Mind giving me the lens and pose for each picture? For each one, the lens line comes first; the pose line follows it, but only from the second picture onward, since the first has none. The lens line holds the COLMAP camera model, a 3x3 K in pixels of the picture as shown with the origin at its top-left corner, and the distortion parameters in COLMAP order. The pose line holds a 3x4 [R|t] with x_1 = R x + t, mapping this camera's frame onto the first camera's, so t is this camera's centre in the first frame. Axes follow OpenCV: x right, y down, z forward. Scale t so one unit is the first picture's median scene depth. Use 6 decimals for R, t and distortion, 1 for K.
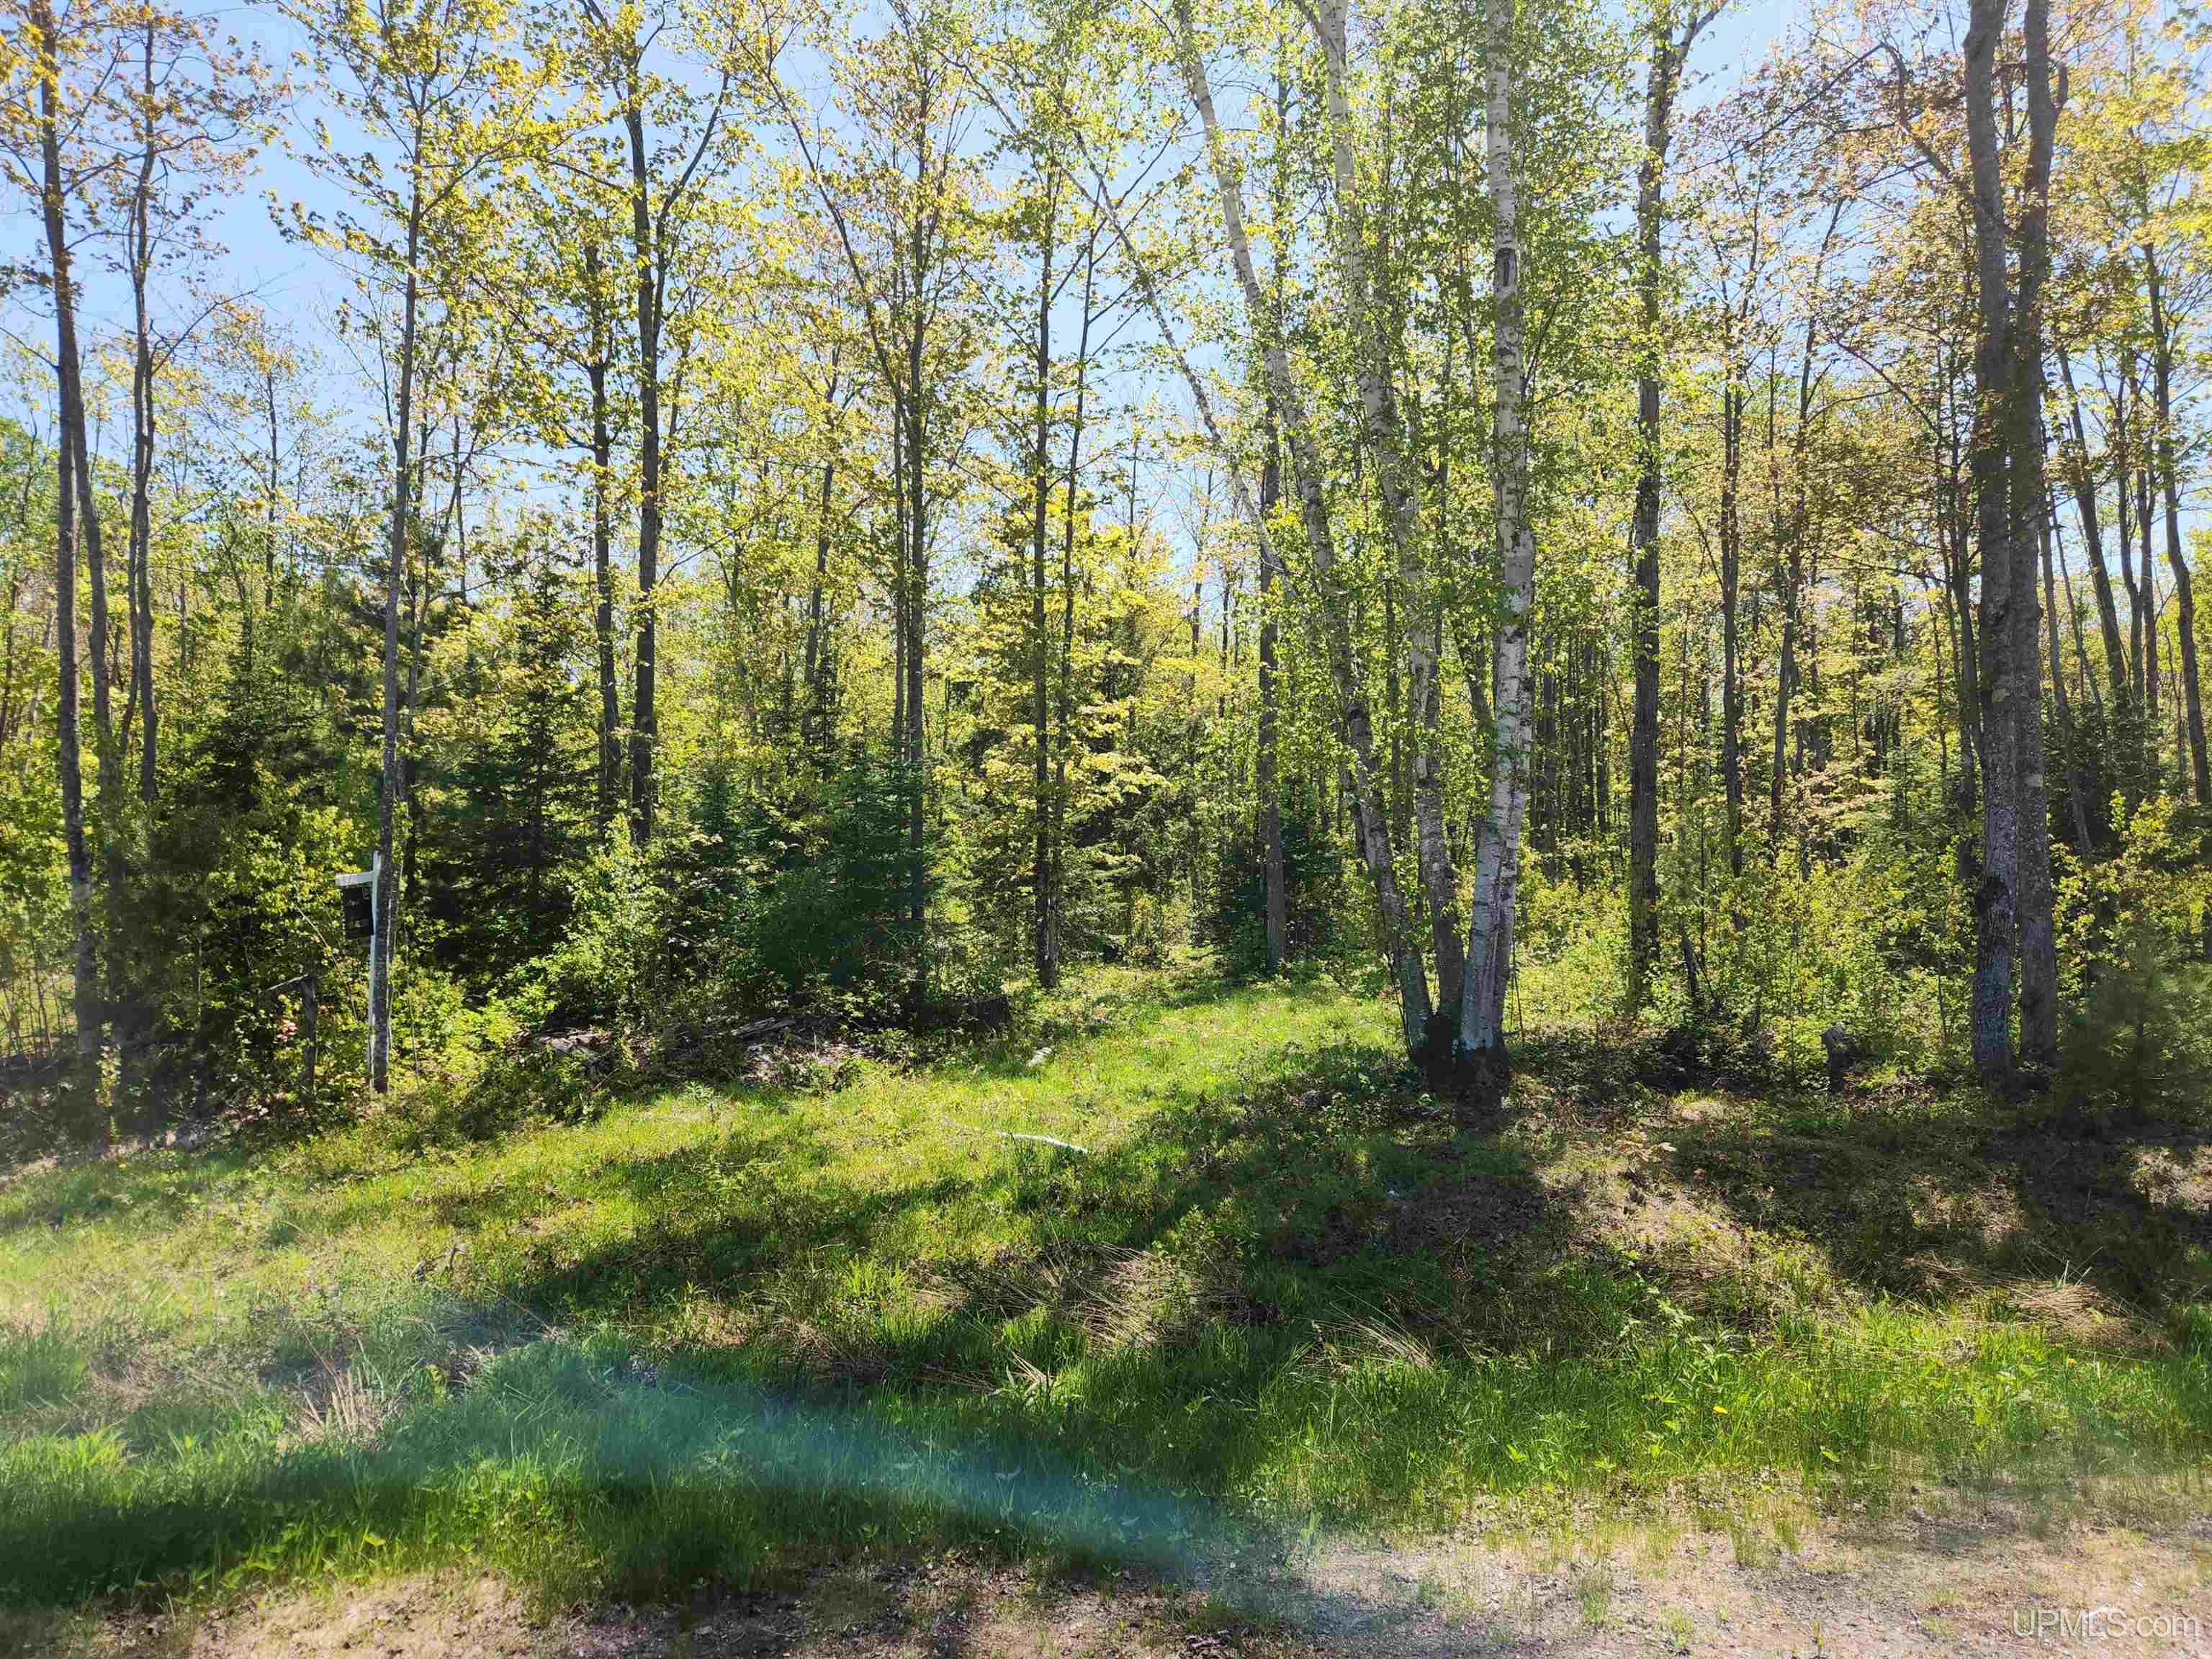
lens RADIAL K [[1453.4, 0, 1106.0], [0, 1453.4, 829.5], [0, 0, 1]] dist [0.082871, -0.075339]
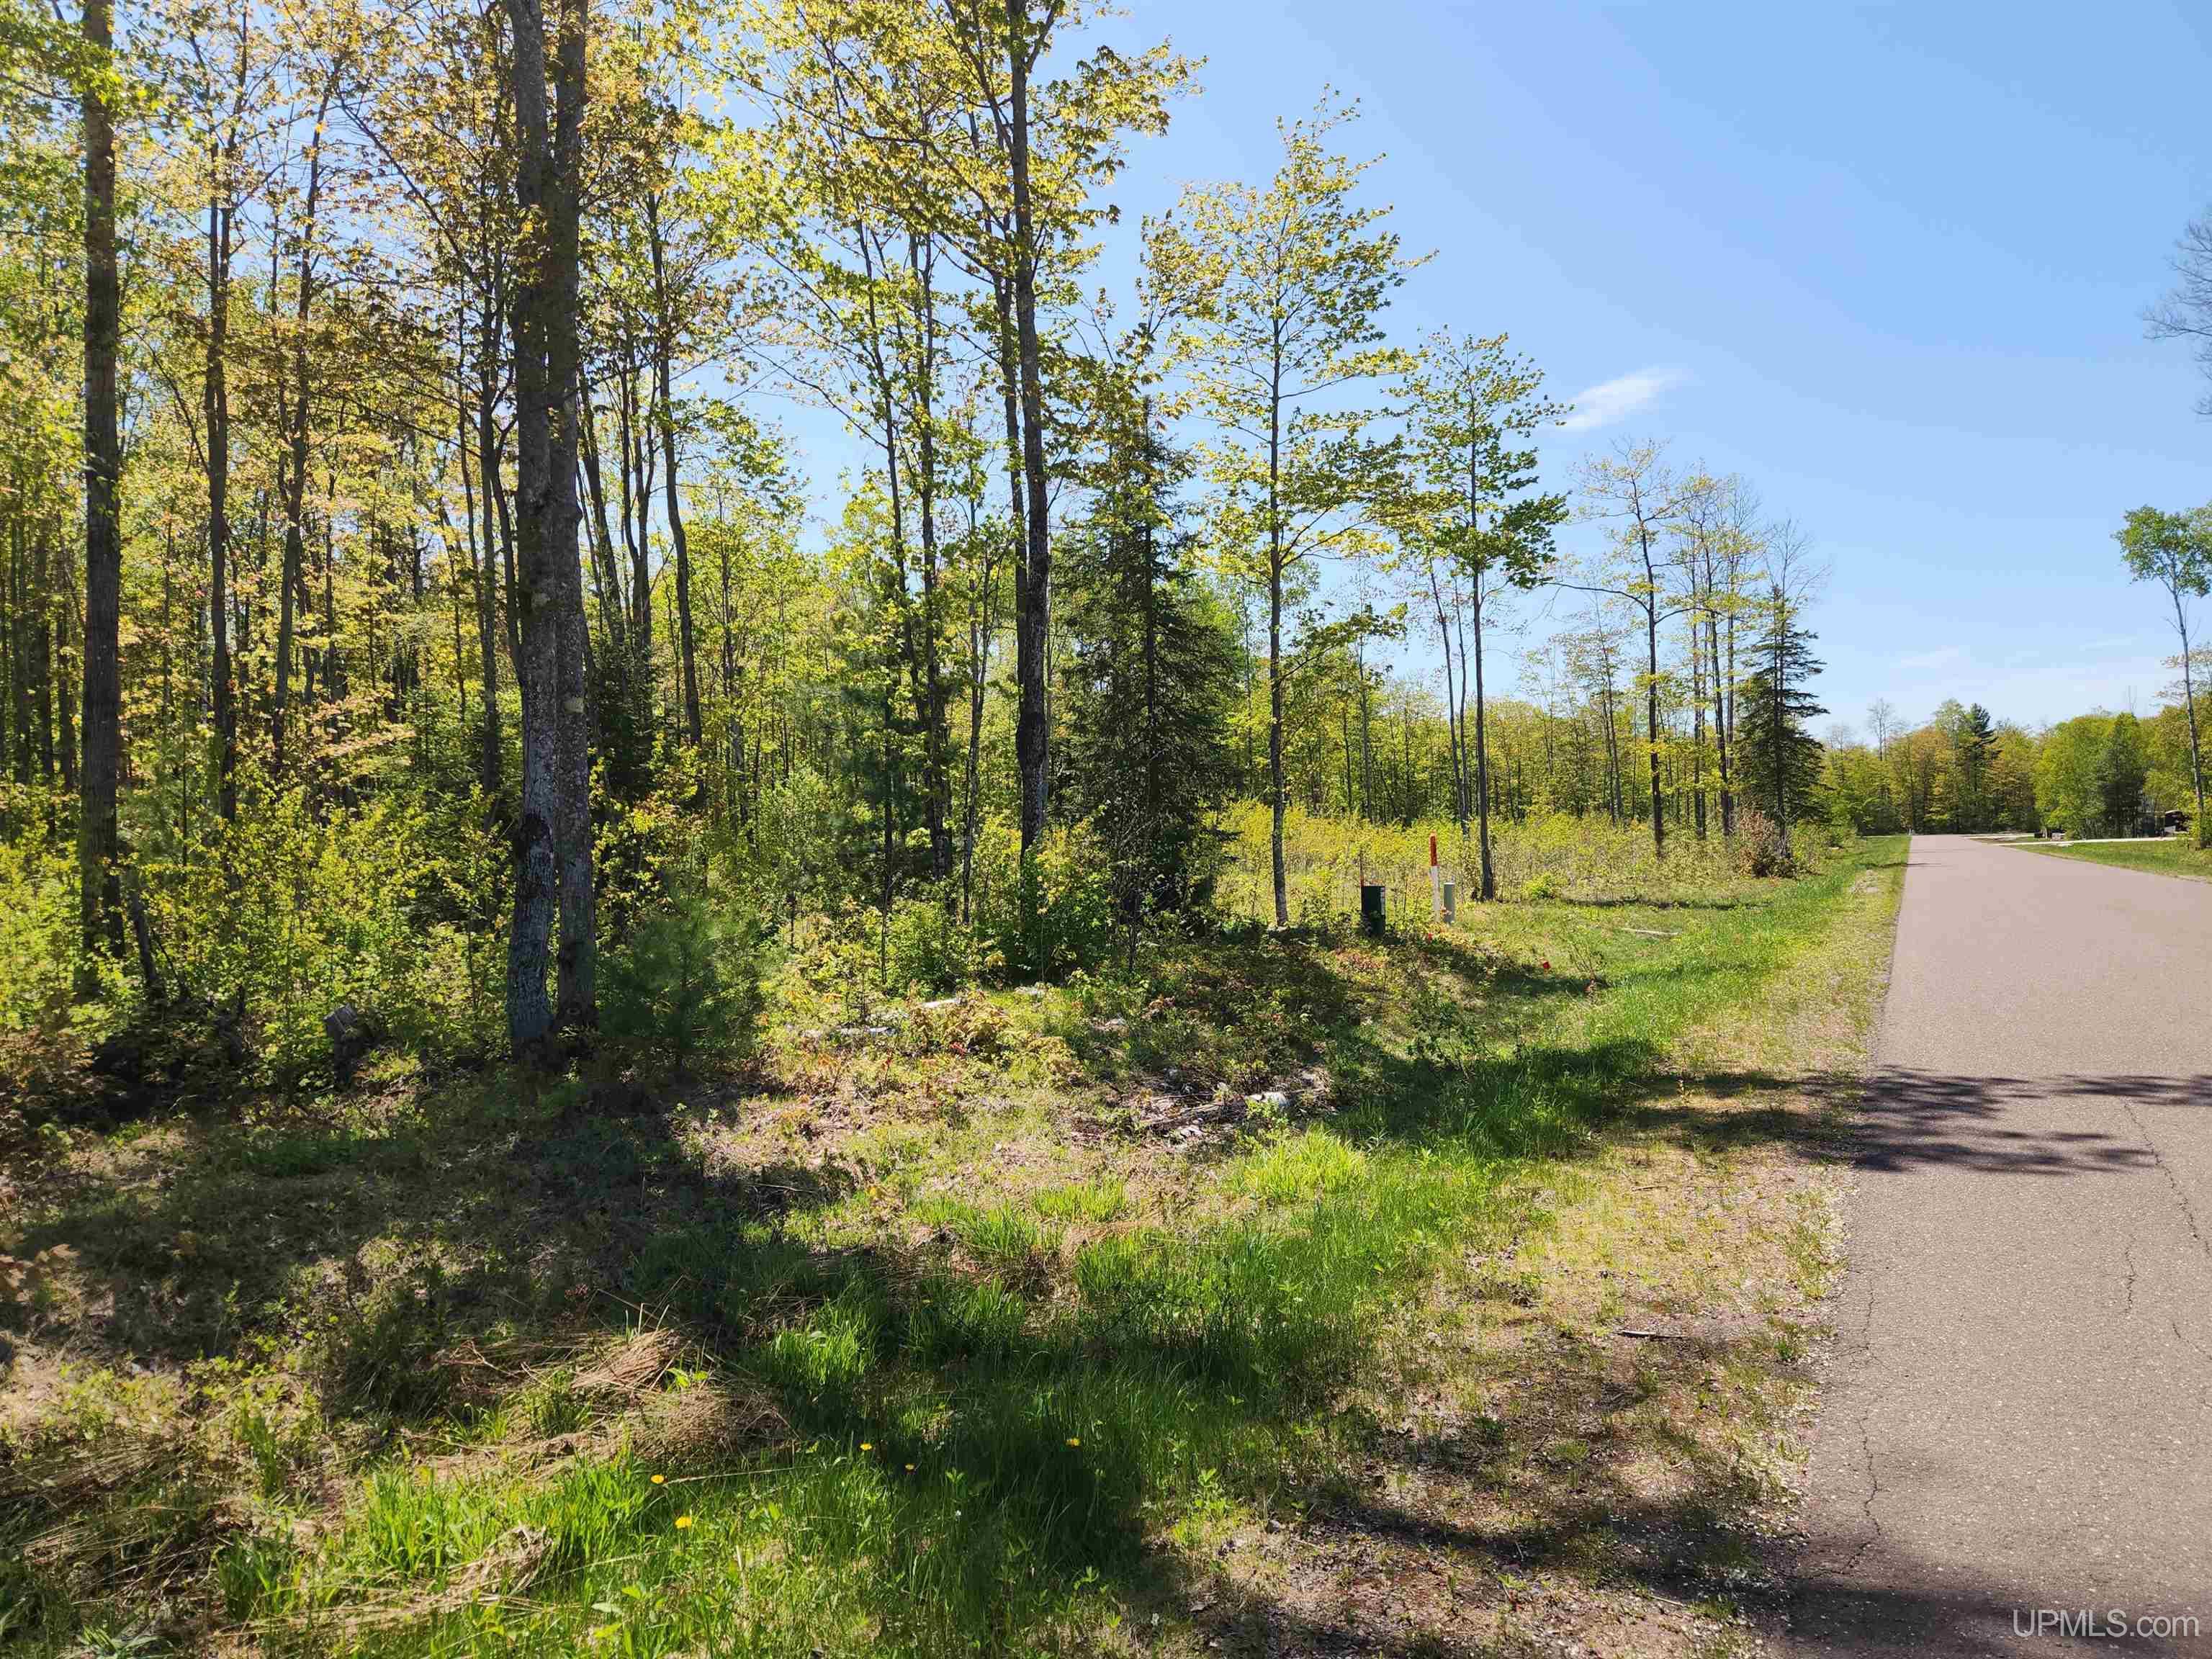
lens RADIAL K [[1364.9, 0, 1109.4], [0, 1364.9, 819.6], [0, 0, 1]] dist [0.035881, -0.022522]
pose [[0.574144, -0.008885, 0.818706, 0.075398], [-0.009147, 0.999809, 0.017266, 0.009583], [-0.818703, -0.017402, 0.573953, 0.145419]]
